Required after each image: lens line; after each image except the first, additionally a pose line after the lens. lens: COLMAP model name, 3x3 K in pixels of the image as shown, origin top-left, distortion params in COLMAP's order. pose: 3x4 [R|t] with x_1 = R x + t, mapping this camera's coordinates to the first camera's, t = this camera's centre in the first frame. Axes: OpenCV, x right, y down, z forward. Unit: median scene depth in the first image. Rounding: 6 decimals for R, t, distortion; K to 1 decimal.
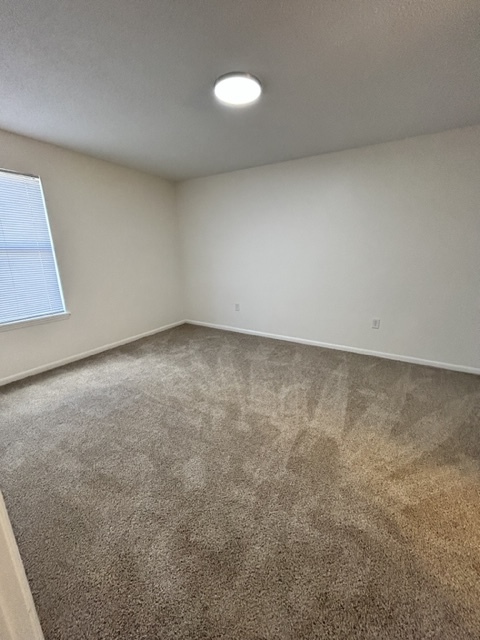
lens RADIAL K [[257.7, 0, 227.2], [0, 257.7, 323.5], [0, 0, 1]] dist [0.000150, 0.000134]
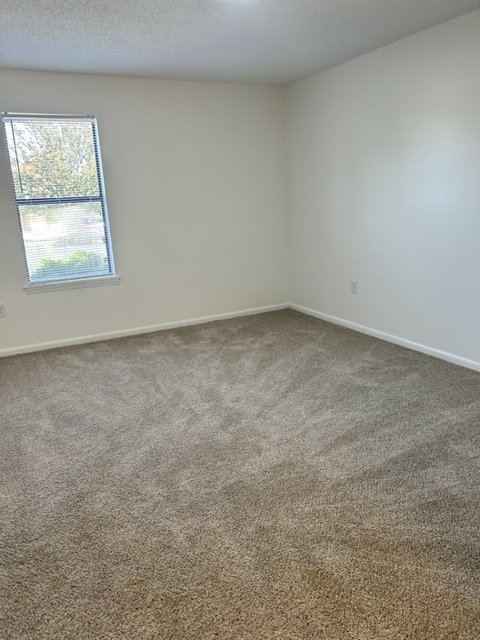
lens RADIAL K [[484.6, 0, 240.0], [0, 484.6, 320.0], [0, 0, 1]] dist [0.082648, -0.082364]
pose [[0.845739, 0.104514, -0.523260, 0.591471], [-0.108767, 0.993808, 0.022701, 0.020639], [0.522393, 0.037714, 0.851870, -0.130247]]
